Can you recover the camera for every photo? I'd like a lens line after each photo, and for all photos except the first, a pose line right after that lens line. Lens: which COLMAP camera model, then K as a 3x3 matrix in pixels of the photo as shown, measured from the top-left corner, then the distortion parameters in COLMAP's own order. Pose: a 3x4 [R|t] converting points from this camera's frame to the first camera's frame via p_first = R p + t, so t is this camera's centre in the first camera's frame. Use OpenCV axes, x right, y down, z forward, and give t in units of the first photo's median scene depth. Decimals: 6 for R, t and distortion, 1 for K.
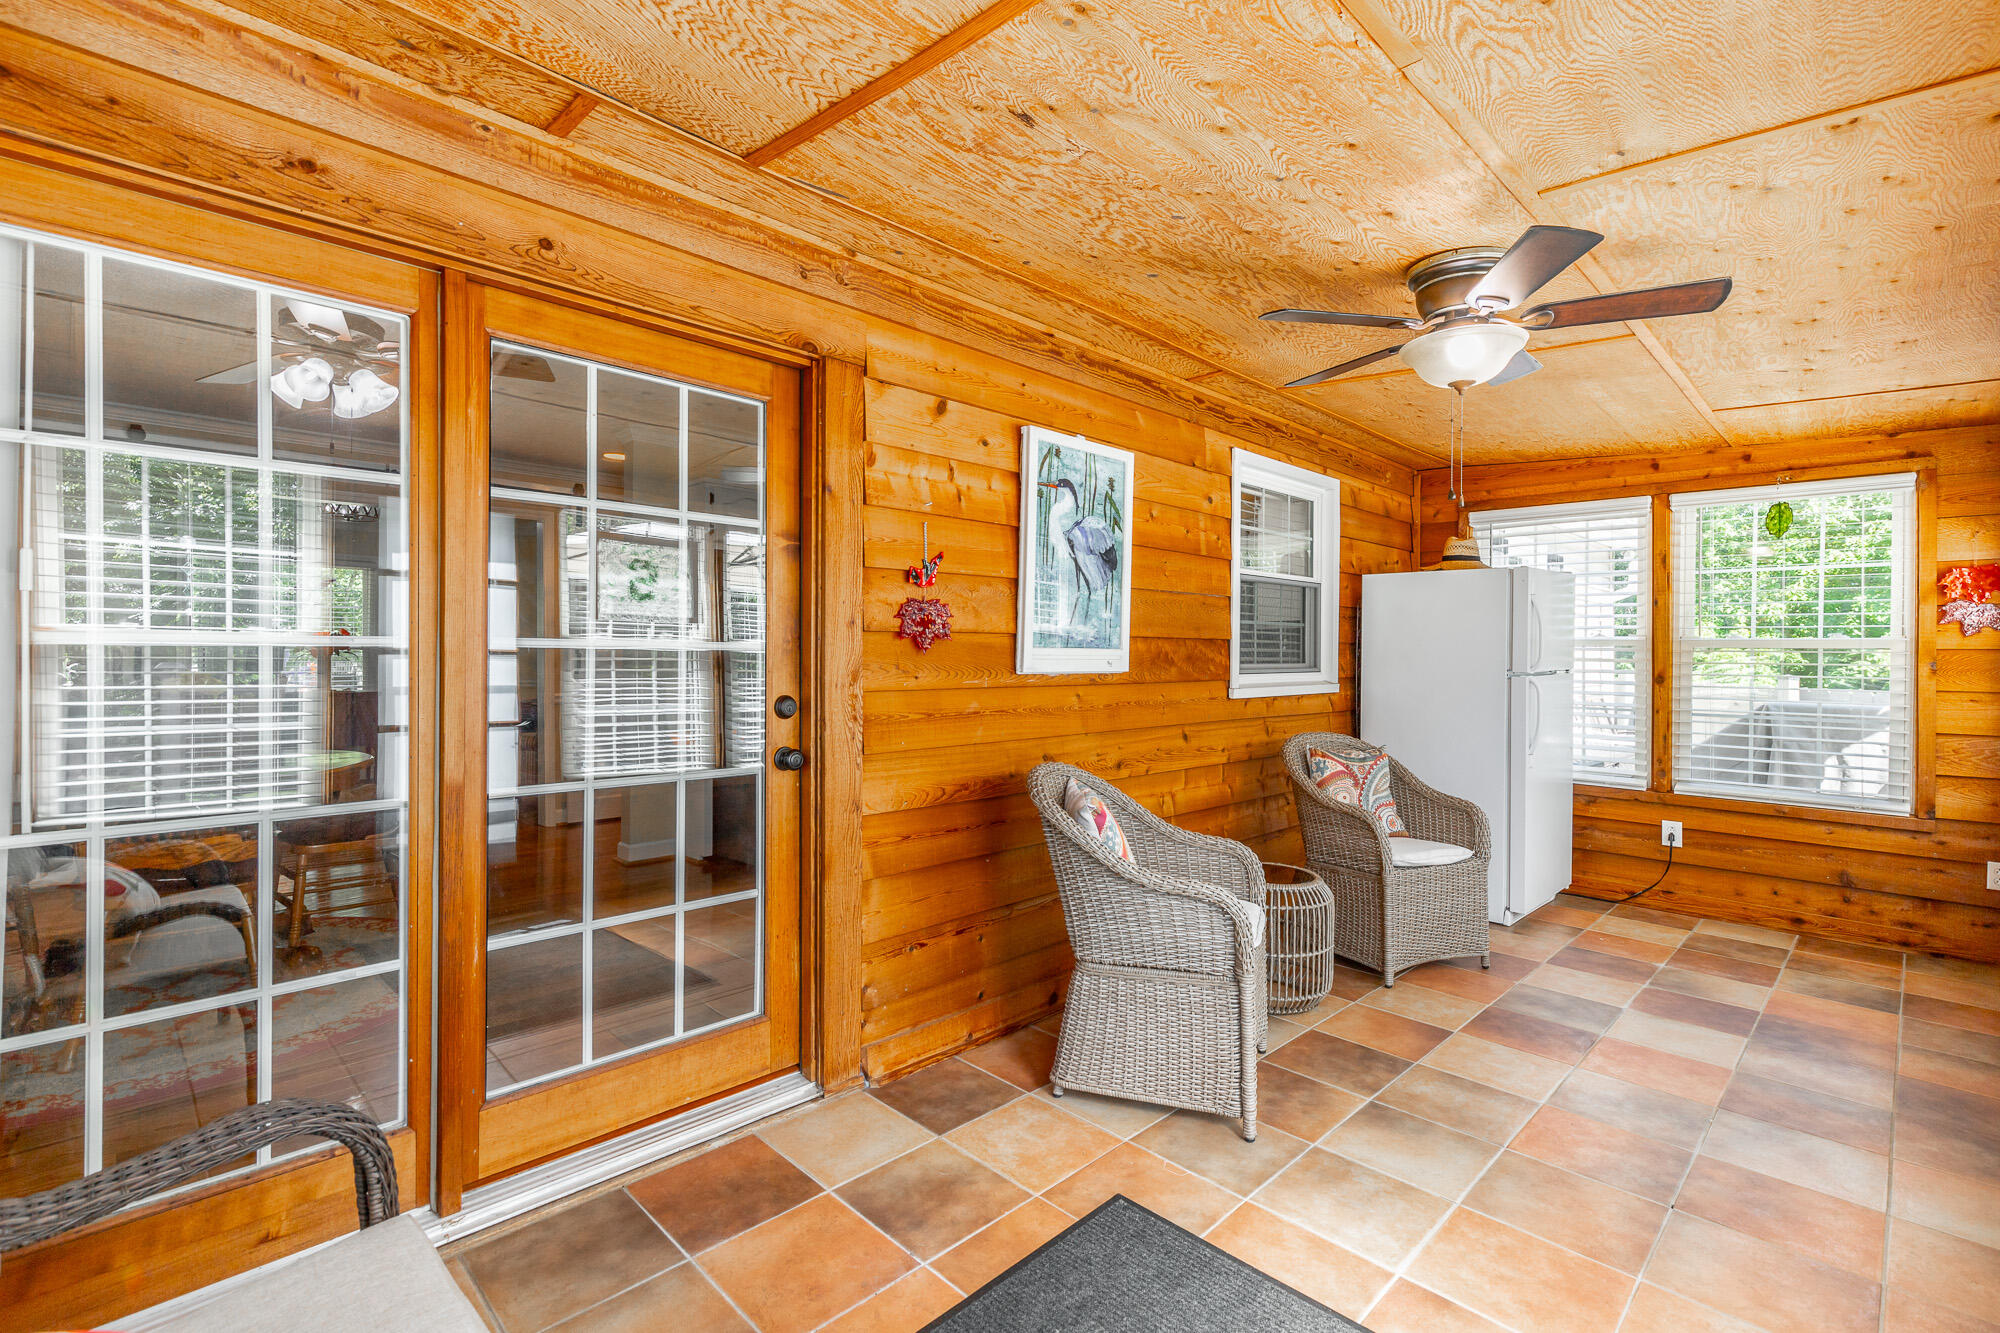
lens RADIAL K [[910.8, 0, 996.4], [0, 910.8, 664.5], [0, 0, 1]] dist [0.005675, -0.000628]
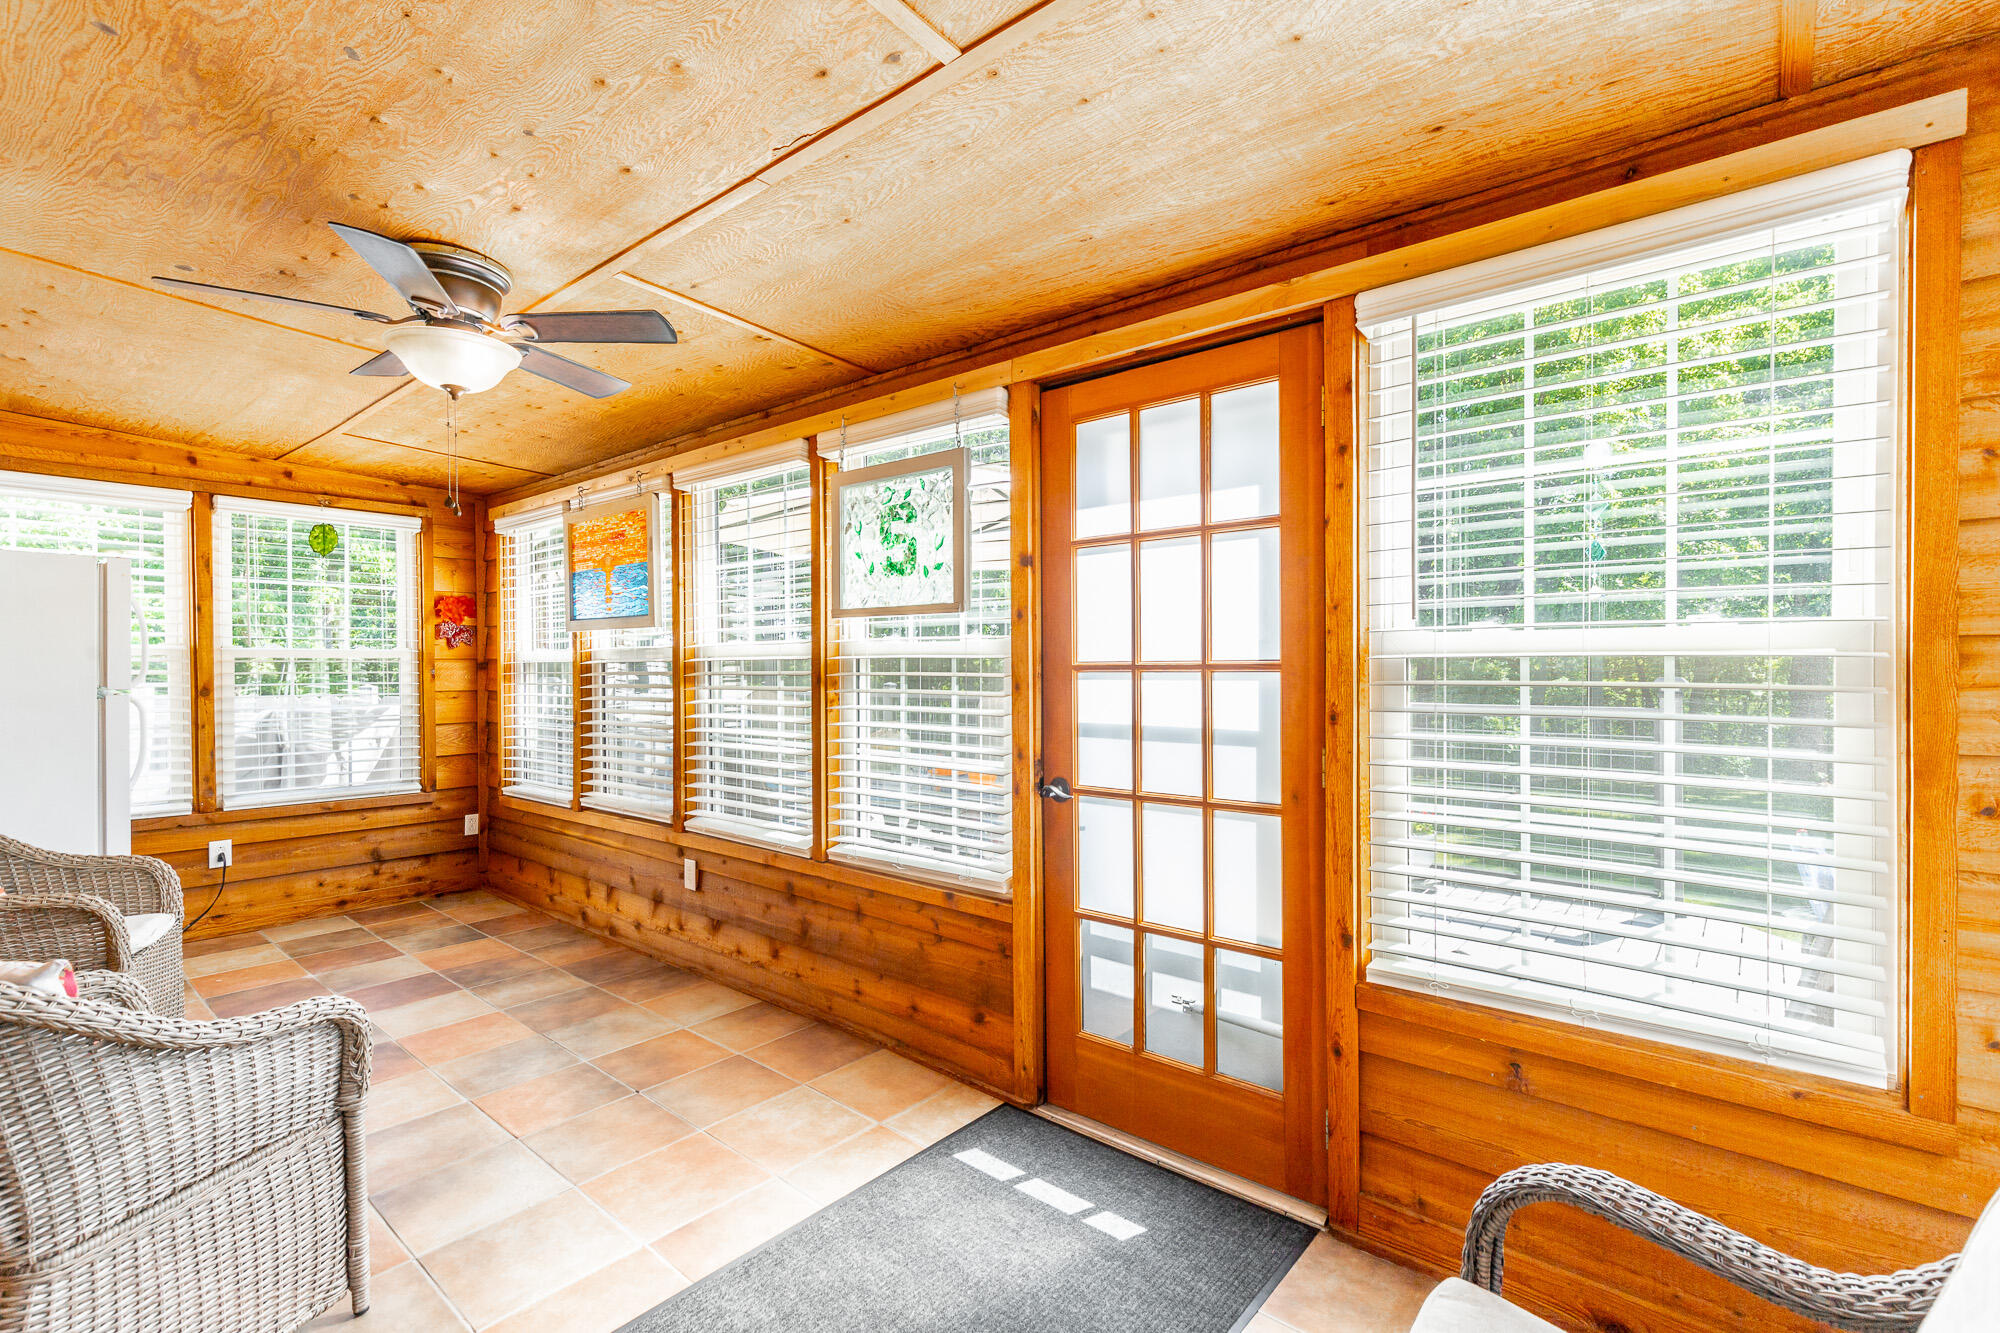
lens RADIAL K [[910.8, 0, 995.2], [0, 910.8, 661.0], [0, 0, 1]] dist [0.005675, -0.000628]
pose [[-0.089696, -0.002288, 0.995967, -0.295360], [0.017050, 0.999847, 0.003833, -0.004351], [-0.995823, 0.017325, -0.089643, 0.305754]]
